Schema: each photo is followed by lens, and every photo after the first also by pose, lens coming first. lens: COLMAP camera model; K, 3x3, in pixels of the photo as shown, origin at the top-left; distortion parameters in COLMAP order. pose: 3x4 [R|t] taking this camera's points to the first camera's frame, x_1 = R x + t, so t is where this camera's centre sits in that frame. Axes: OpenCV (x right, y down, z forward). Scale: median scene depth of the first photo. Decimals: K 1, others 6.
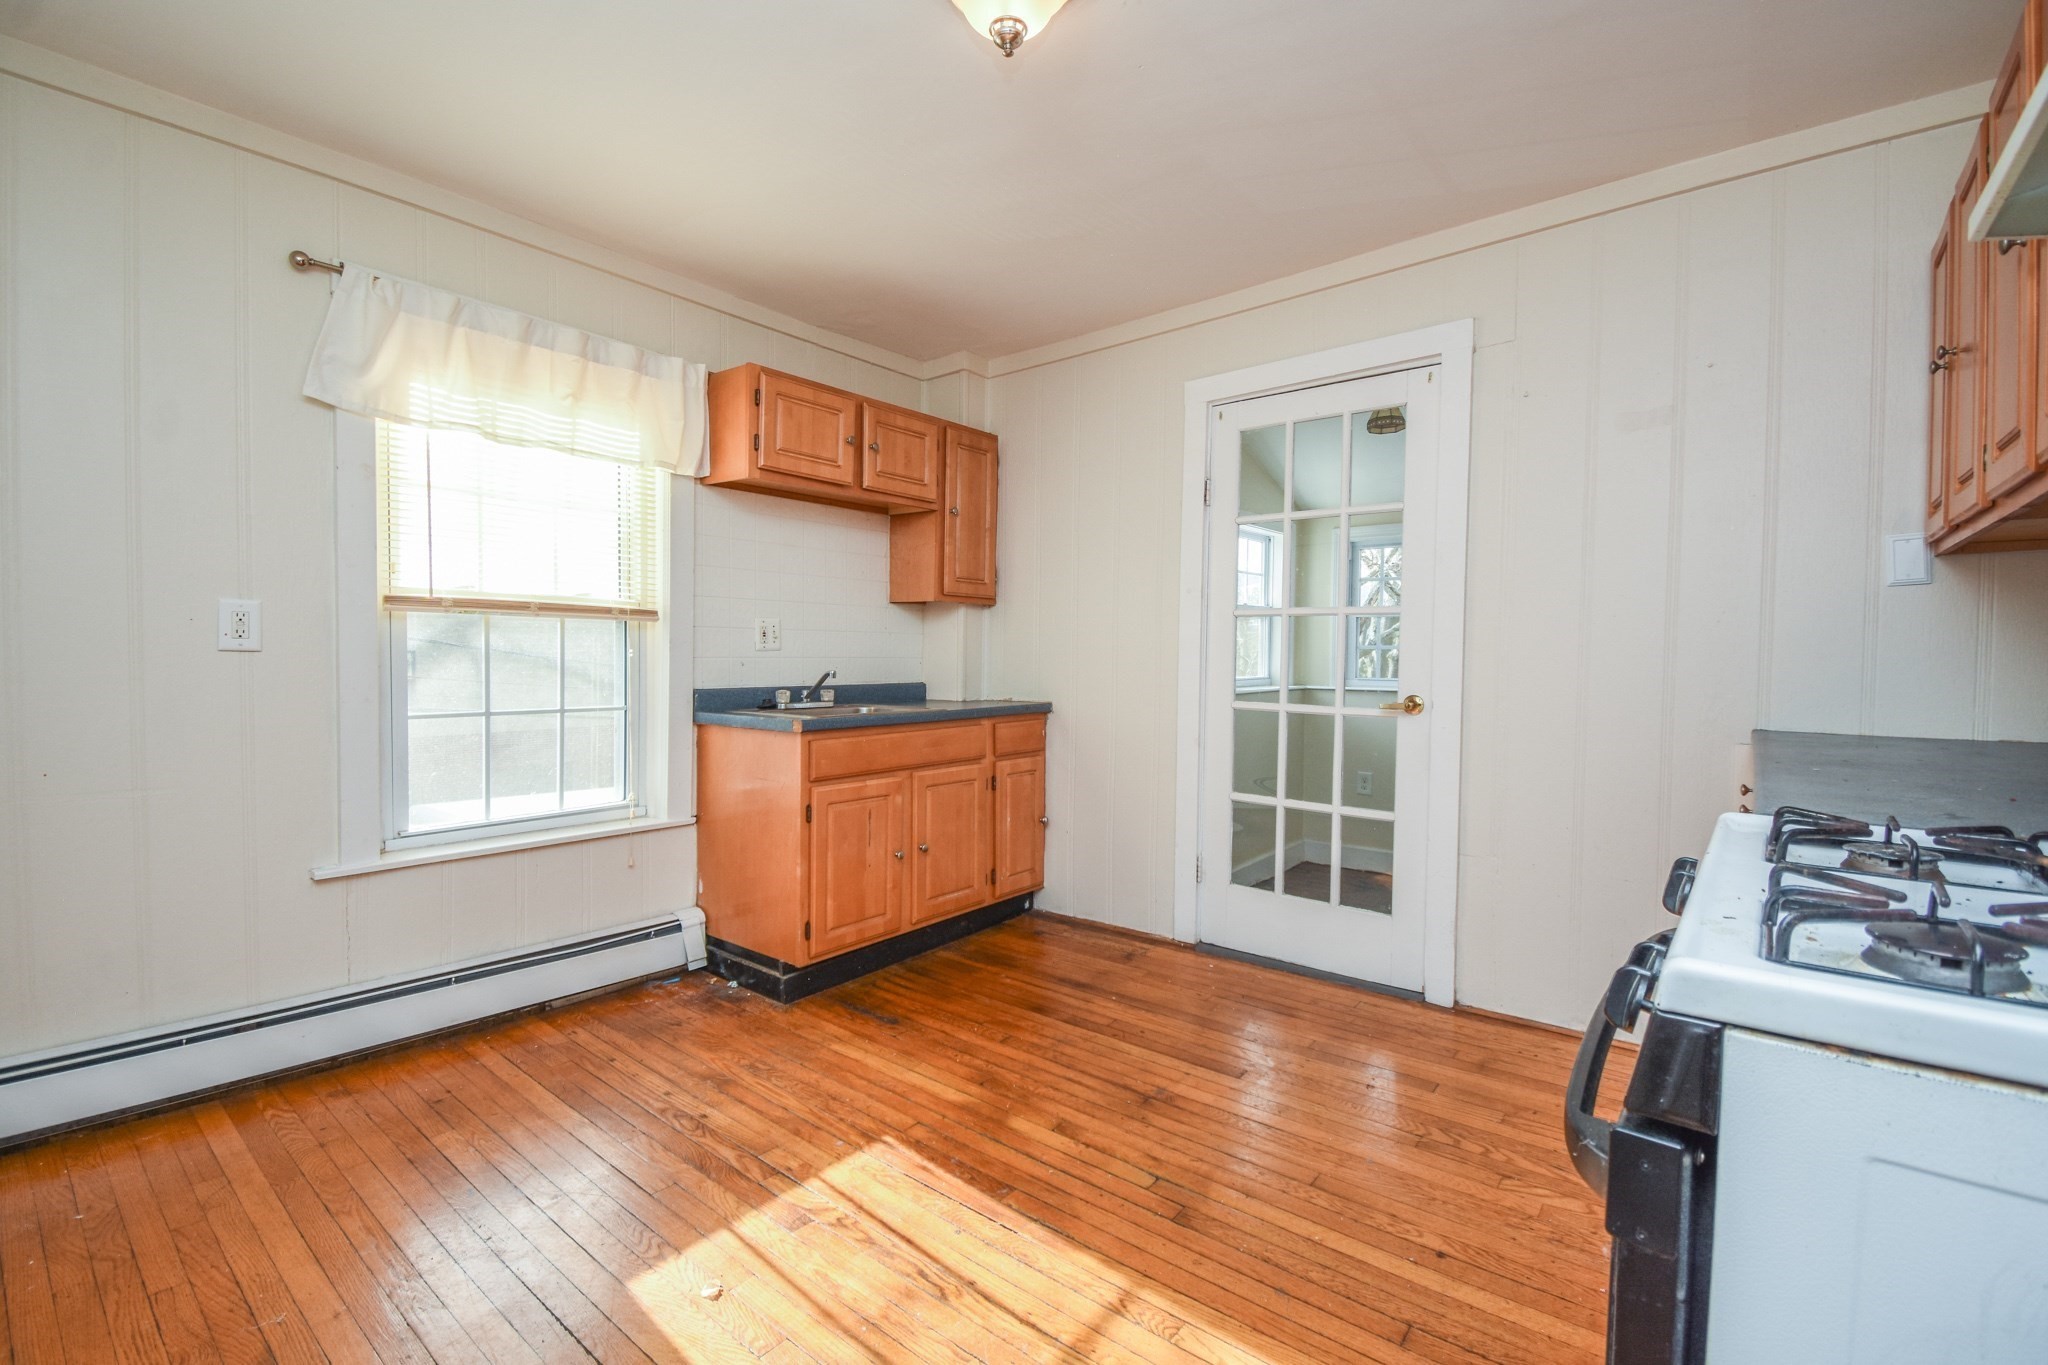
lens RADIAL K [[898.8, 0, 1037.4], [0, 898.8, 674.8], [0, 0, 1]] dist [0.012192, -0.012104]
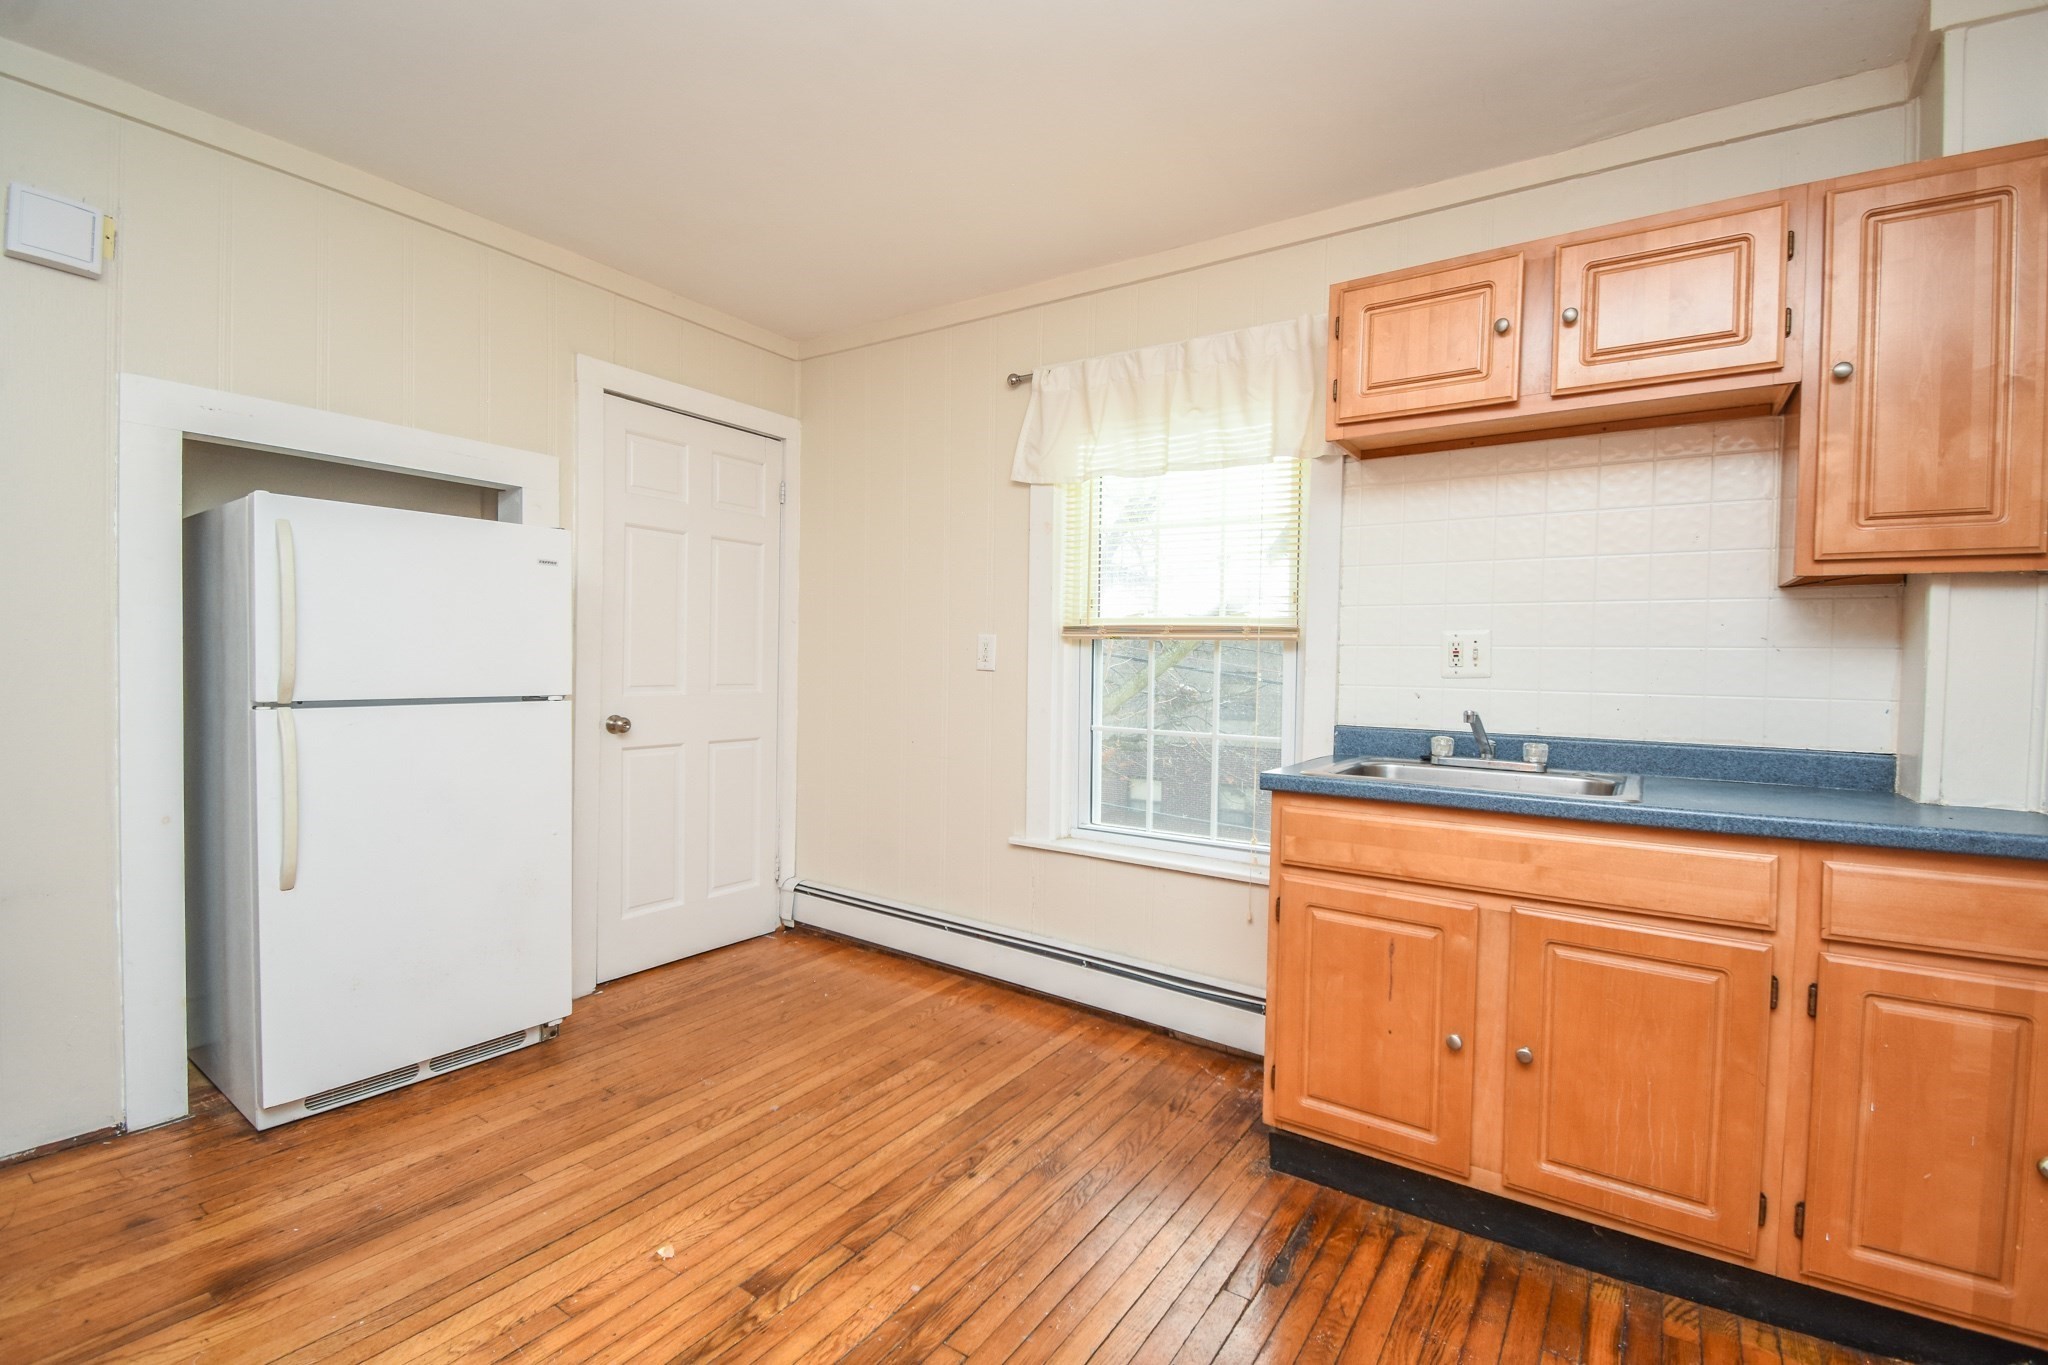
lens RADIAL K [[898.8, 0, 1030.3], [0, 898.8, 682.6], [0, 0, 1]] dist [0.012192, -0.012104]
pose [[0.082223, 0.017657, -0.996458, 0.422947], [-0.042317, 0.999003, 0.014210, -0.024066], [0.995715, 0.040999, 0.082889, 0.743783]]
